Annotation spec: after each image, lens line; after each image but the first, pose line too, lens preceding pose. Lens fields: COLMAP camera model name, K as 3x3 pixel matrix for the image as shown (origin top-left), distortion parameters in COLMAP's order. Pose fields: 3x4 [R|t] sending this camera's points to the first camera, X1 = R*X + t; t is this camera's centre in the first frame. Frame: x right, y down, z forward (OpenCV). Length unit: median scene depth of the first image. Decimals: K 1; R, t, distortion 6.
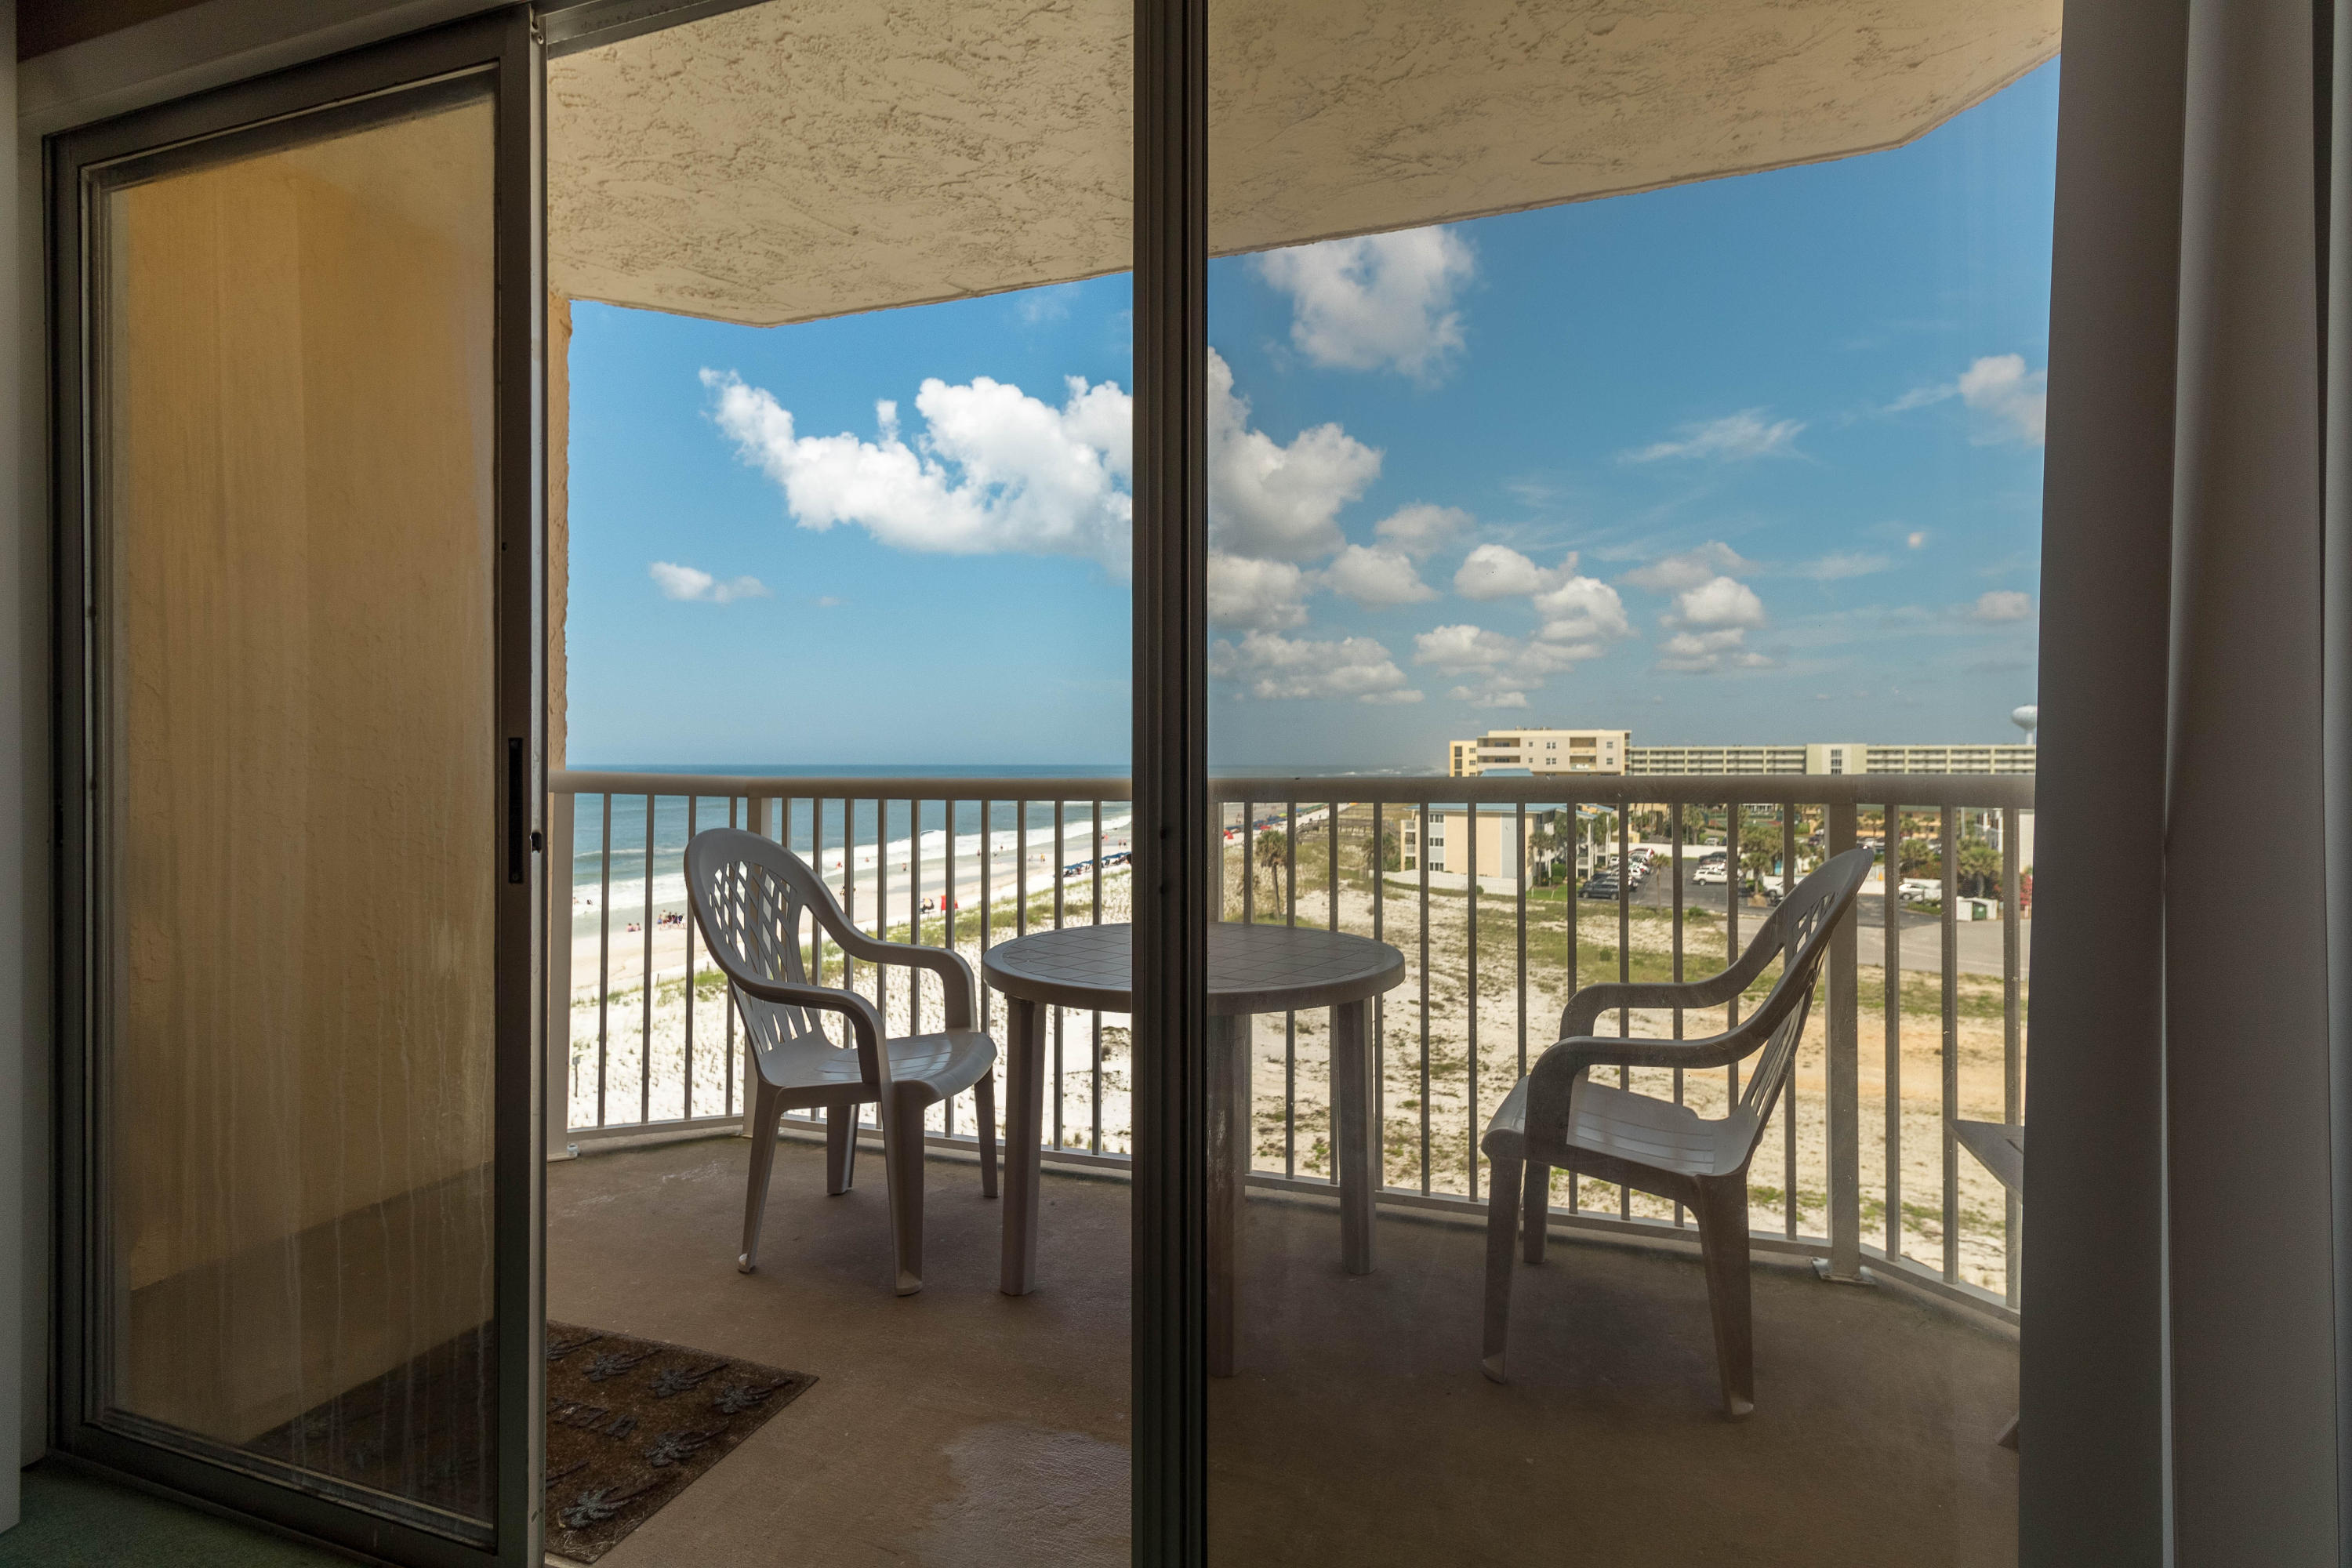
lens RADIAL K [[1095.1, 0, 1174.9], [0, 1095.1, 764.5], [0, 0, 1]] dist [0.002480, 0.000342]
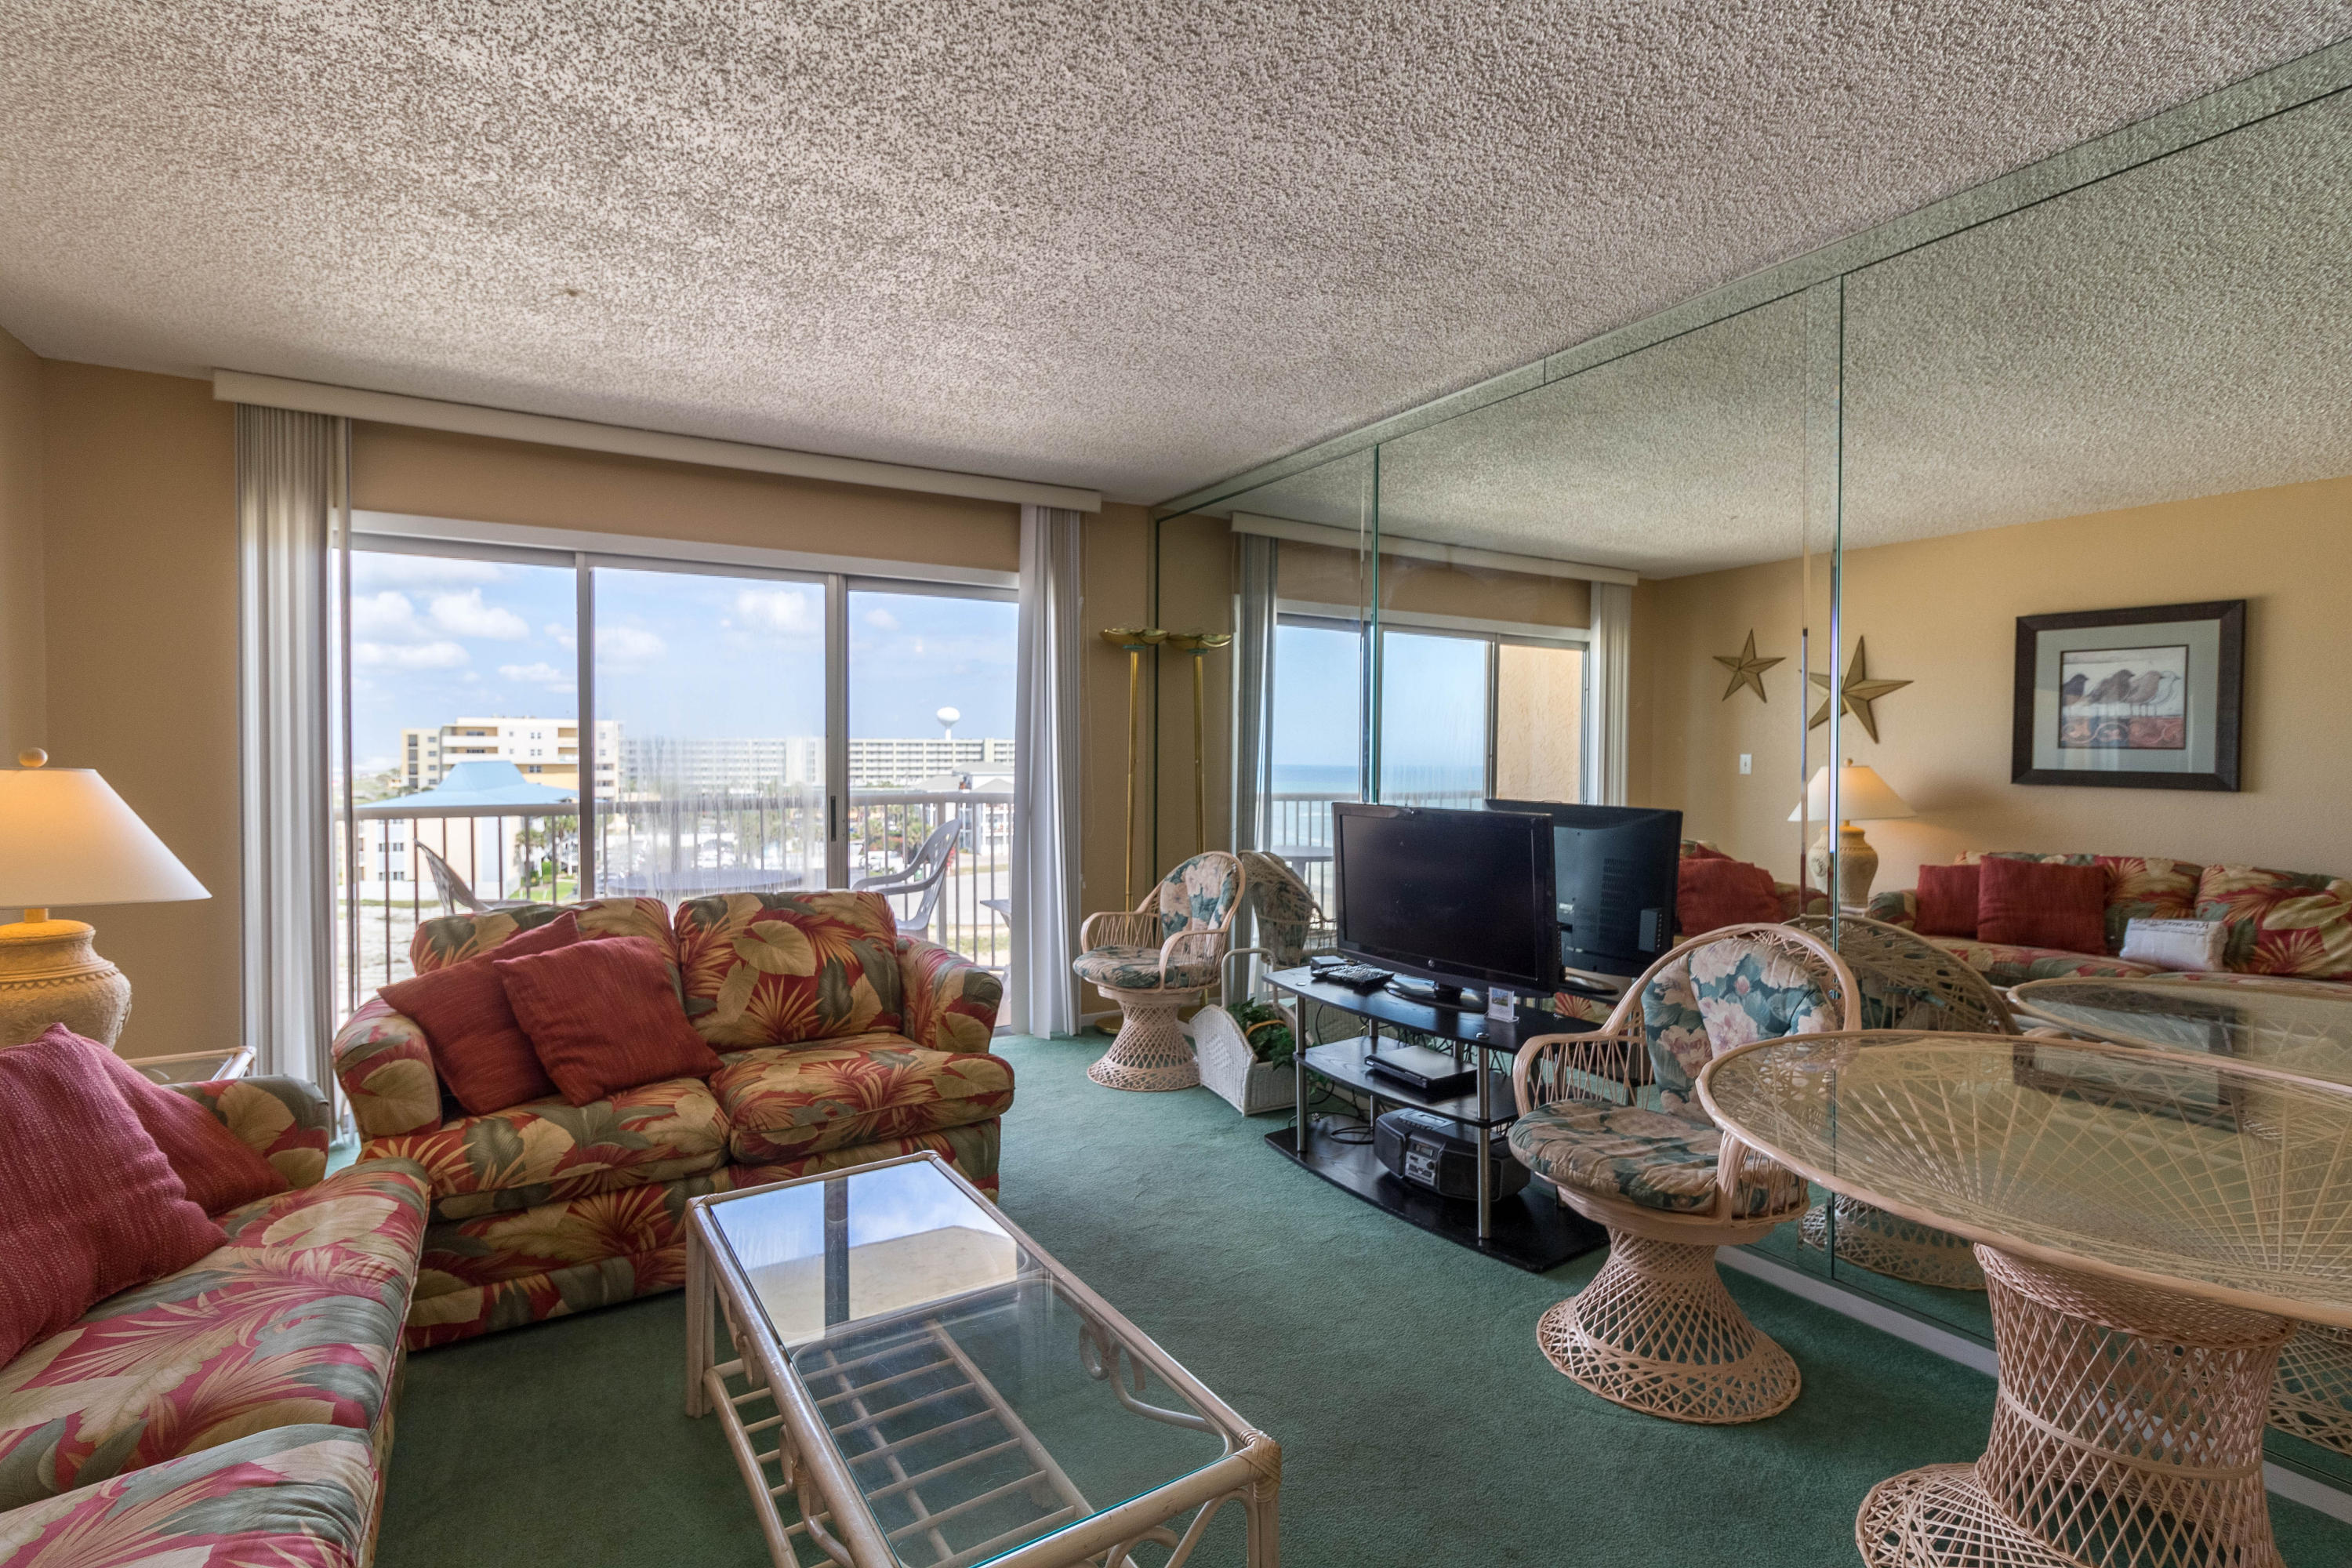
lens RADIAL K [[1091.5, 0, 1180.5], [0, 1091.5, 769.9], [0, 0, 1]] dist [0.003740, 0.000280]
pose [[0.644048, -0.012302, 0.764886, -0.923569], [0.001478, 0.999889, 0.014837, -0.068924], [-0.764984, -0.008425, 0.643995, -0.990439]]
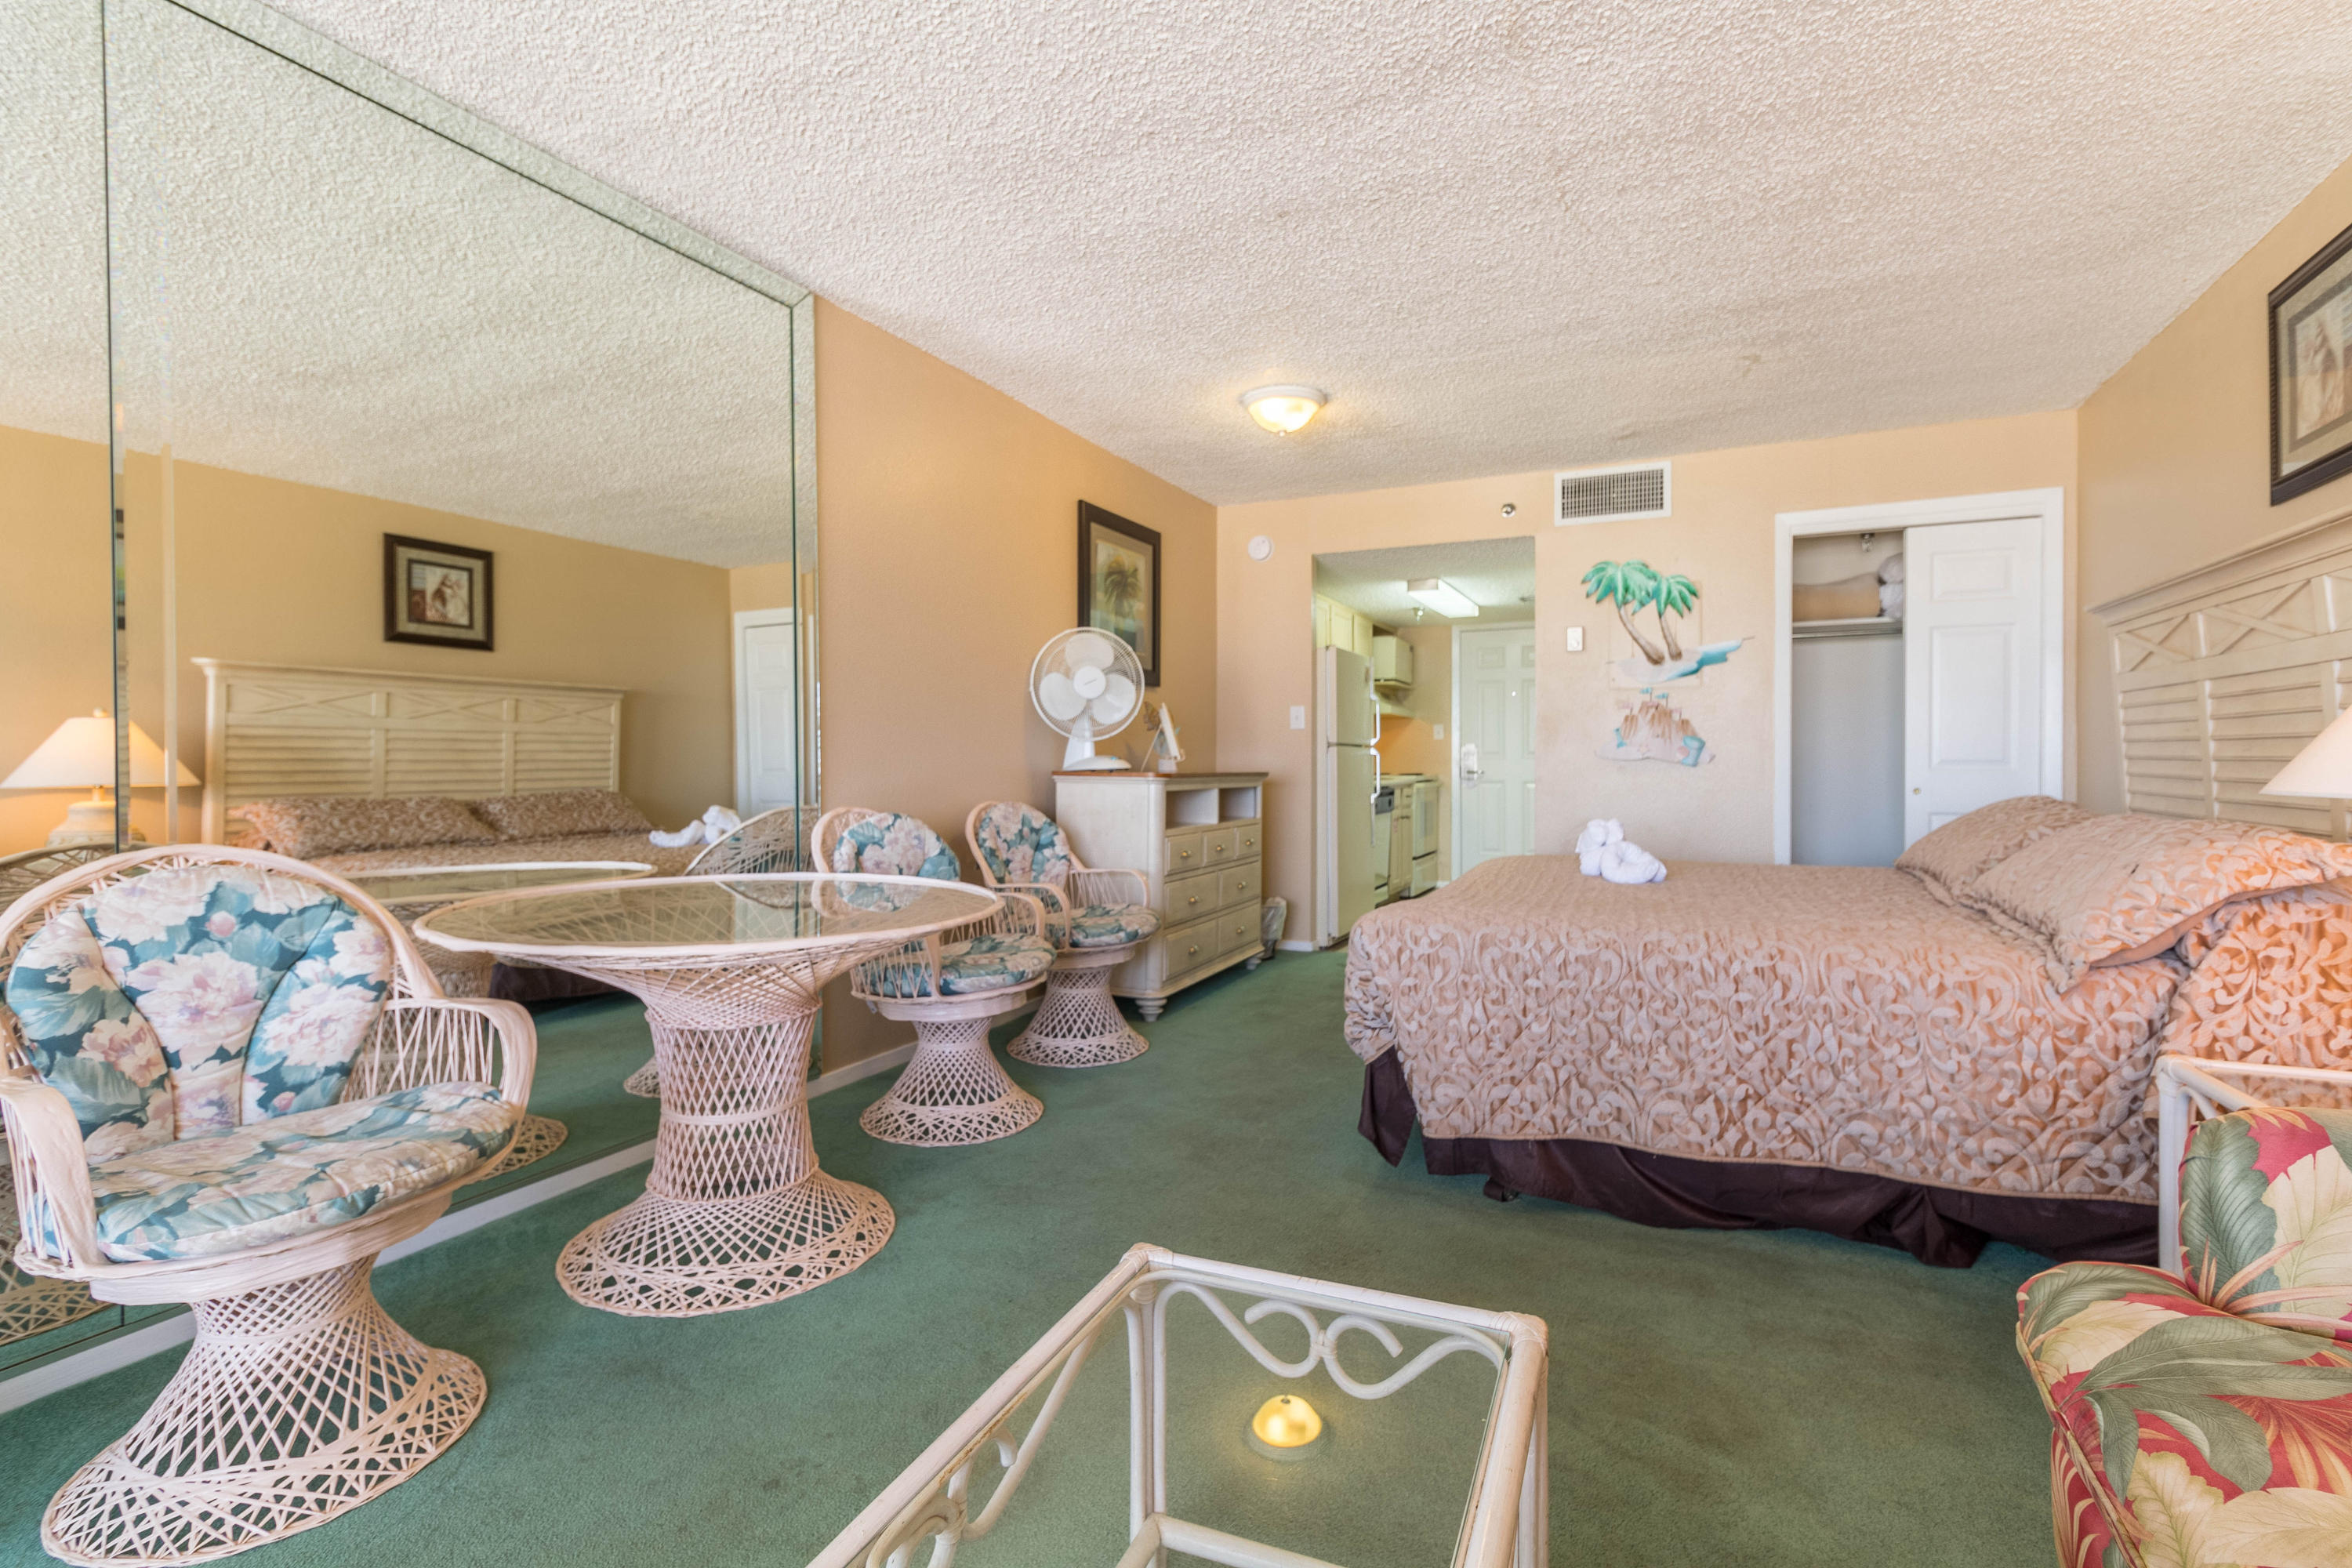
lens RADIAL K [[1113.8, 0, 1182.2], [0, 1113.8, 780.5], [0, 0, 1]] dist [-0.000326, 0.000212]
pose [[-0.994746, 0.001247, 0.102362, -0.587557], [0.002939, 0.999861, 0.016388, 0.024828], [-0.102328, 0.016603, -0.994612, -0.178438]]
